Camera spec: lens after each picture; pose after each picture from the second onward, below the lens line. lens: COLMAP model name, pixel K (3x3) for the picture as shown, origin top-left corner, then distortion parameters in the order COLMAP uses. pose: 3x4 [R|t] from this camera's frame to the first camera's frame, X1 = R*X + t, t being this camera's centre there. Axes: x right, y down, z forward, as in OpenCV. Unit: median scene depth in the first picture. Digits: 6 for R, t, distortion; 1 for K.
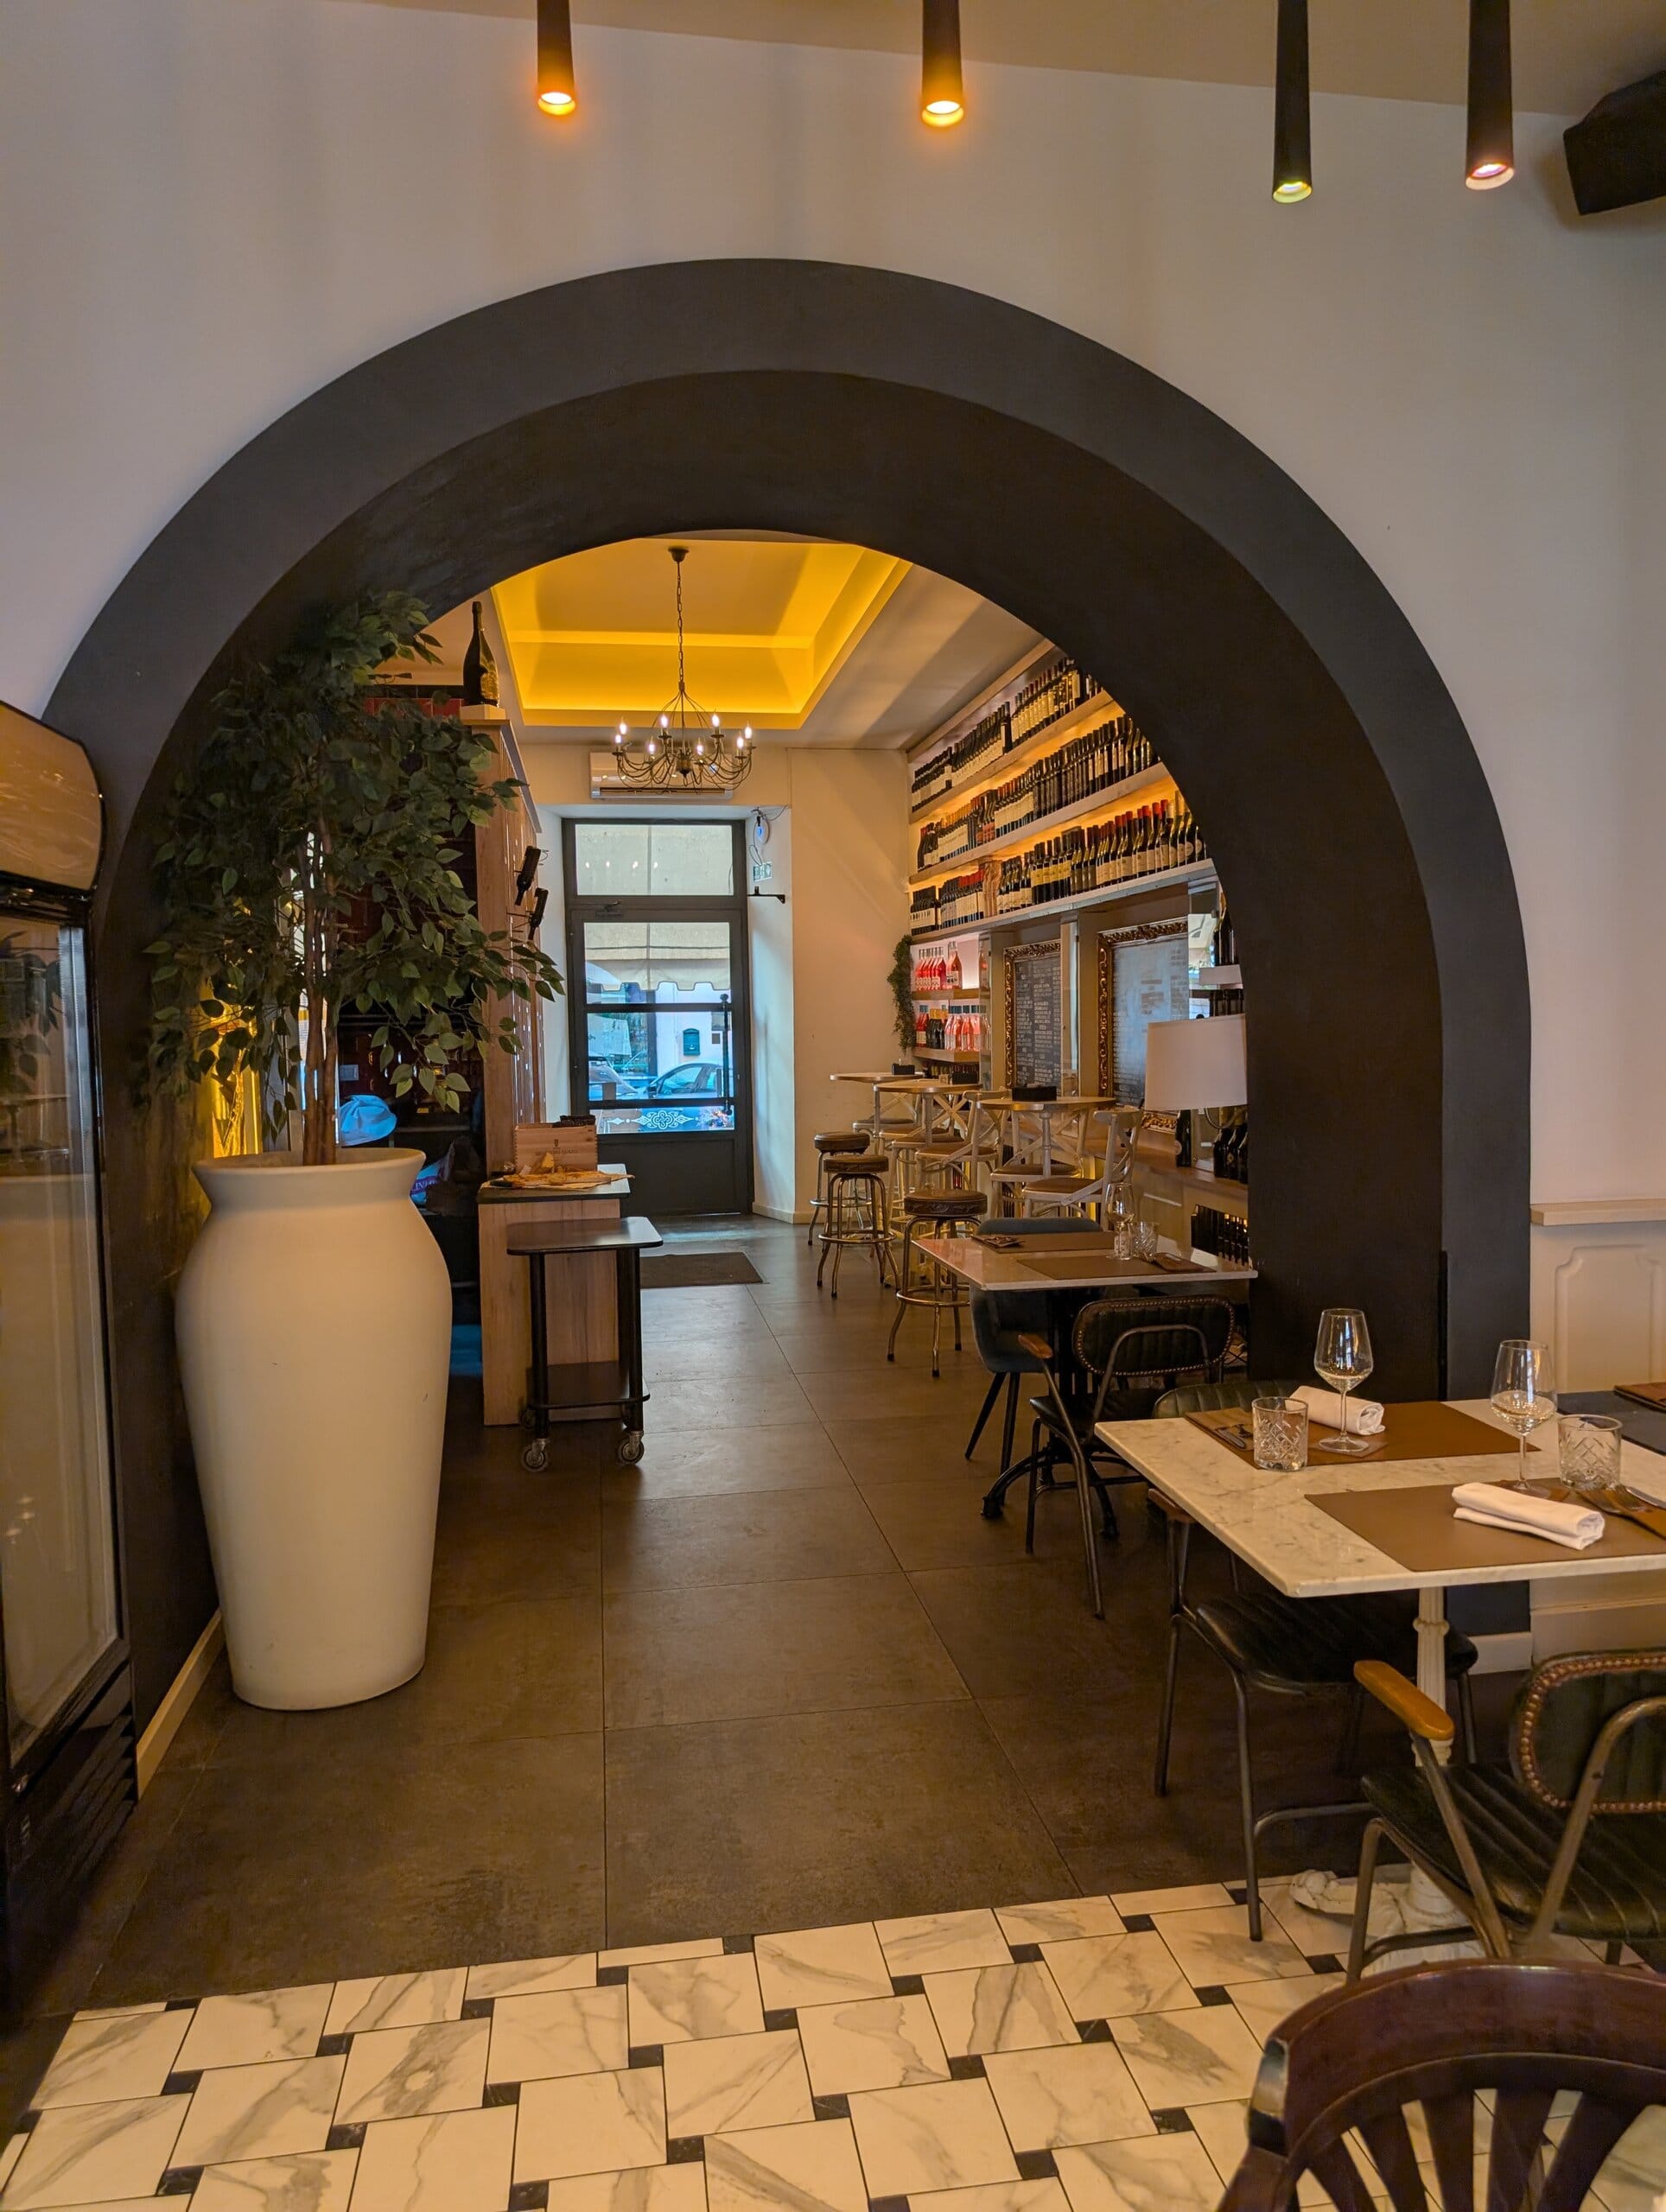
lens RADIAL K [[1554.4, 0, 839.7], [0, 1554.4, 1106.2], [0, 0, 1]] dist [0.000253, -0.006036]
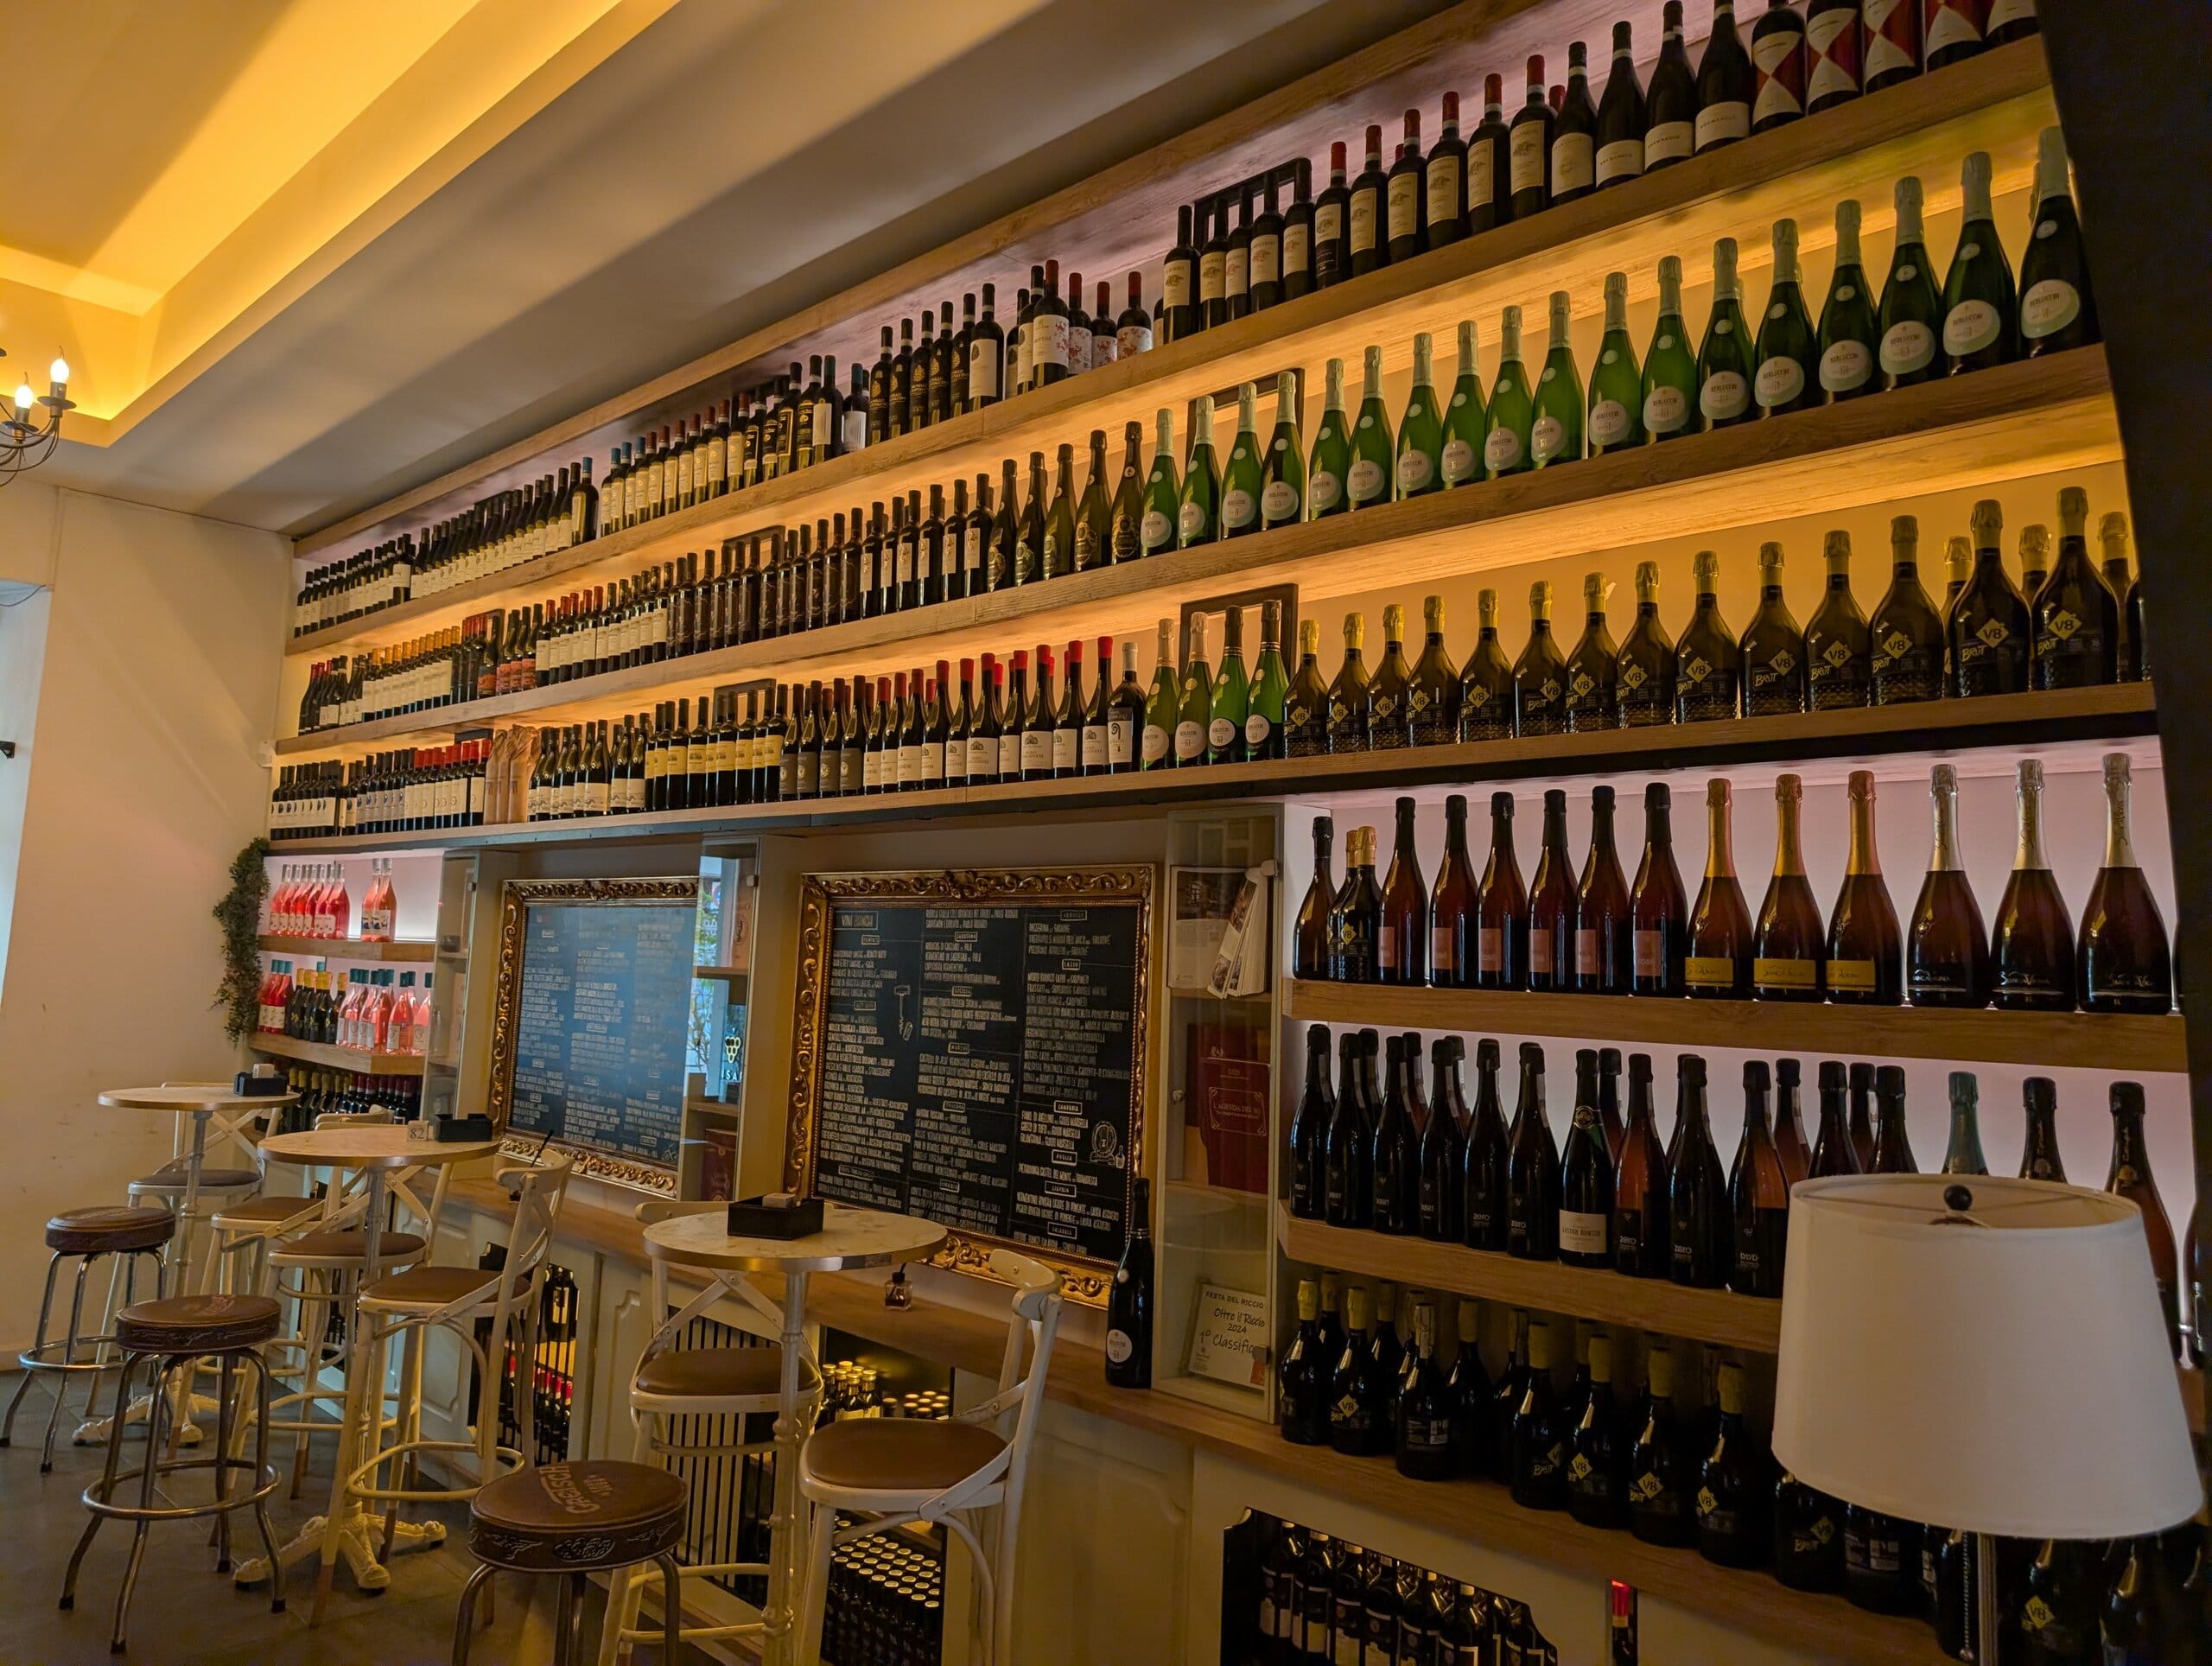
lens RADIAL K [[1554.4, 0, 1102.7], [0, 1554.4, 811.7], [0, 0, 1]] dist [0.000253, -0.006036]
pose [[0.797019, 0.120111, 0.591891, -0.057652], [-0.025991, 0.985938, -0.165076, -0.035563], [-0.603395, 0.116185, 0.788933, 0.388470]]
